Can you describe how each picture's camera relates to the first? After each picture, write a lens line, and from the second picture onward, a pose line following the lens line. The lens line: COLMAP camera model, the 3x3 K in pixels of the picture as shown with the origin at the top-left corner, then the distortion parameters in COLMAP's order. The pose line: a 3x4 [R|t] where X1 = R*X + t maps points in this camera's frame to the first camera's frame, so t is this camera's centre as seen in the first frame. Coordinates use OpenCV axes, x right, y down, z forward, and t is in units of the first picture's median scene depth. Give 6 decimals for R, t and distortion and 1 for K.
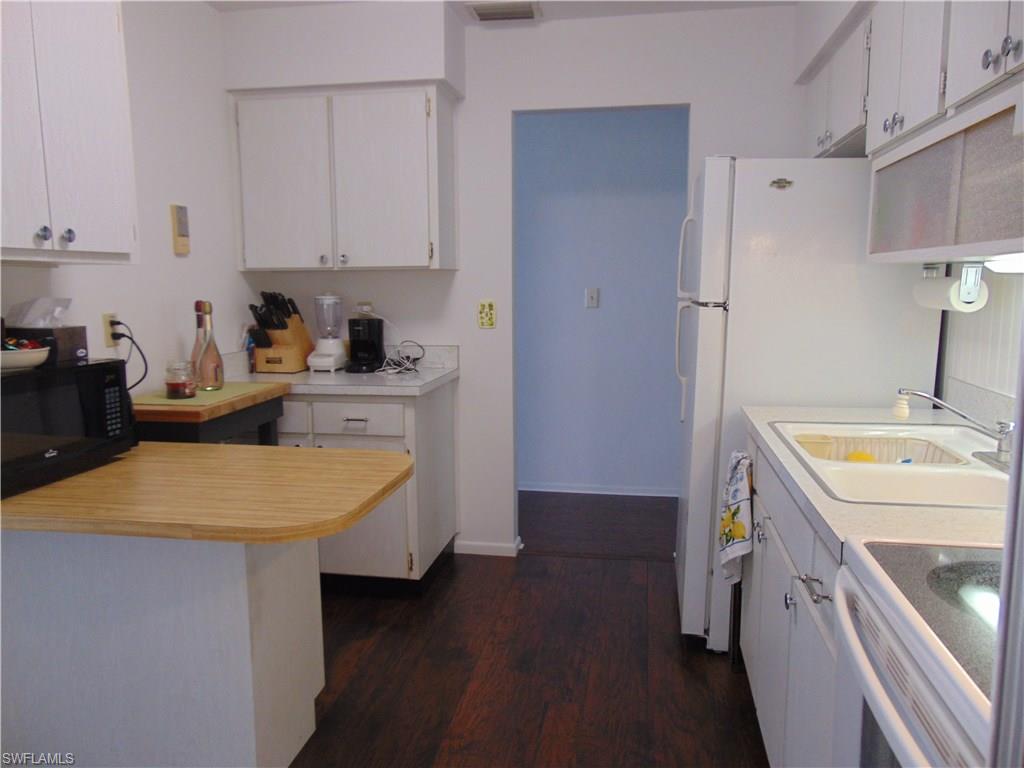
lens RADIAL K [[751.4, 0, 511.2], [0, 751.4, 384.3], [0, 0, 1]] dist [-0.002253, 0.004869]
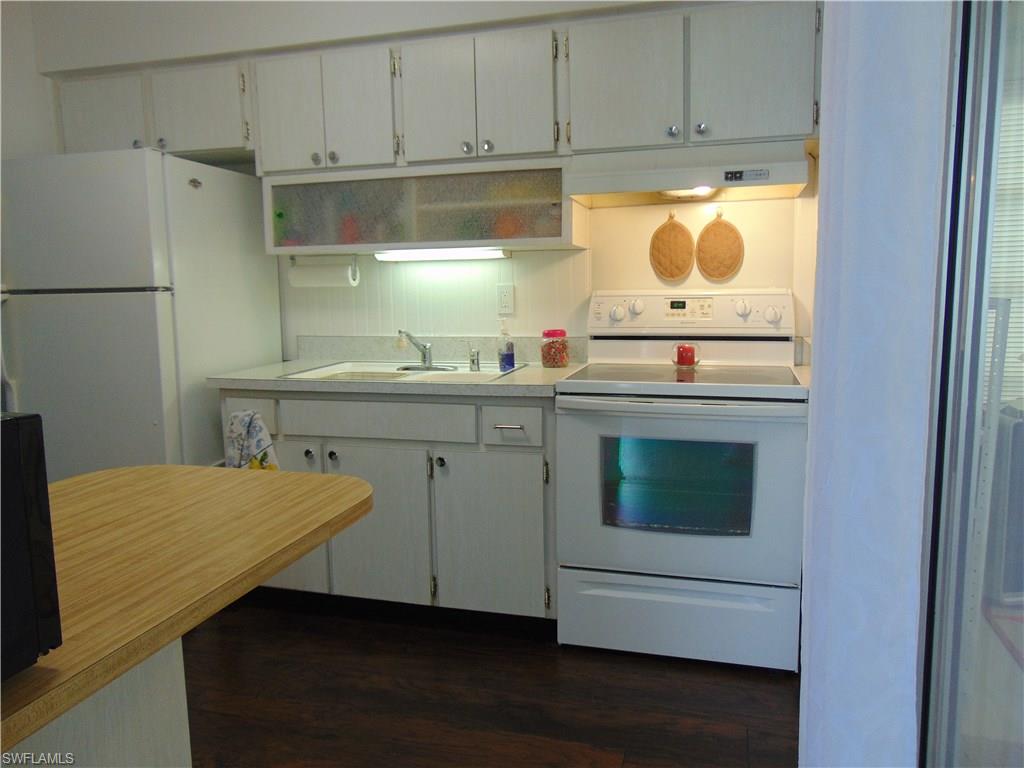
lens RADIAL K [[751.4, 0, 513.6], [0, 751.4, 383.7], [0, 0, 1]] dist [-0.002253, 0.004869]
pose [[0.103258, -0.130810, 0.986016, -0.741223], [0.153146, 0.981585, 0.114184, -0.019845], [-0.982794, 0.139214, 0.121389, 0.401941]]
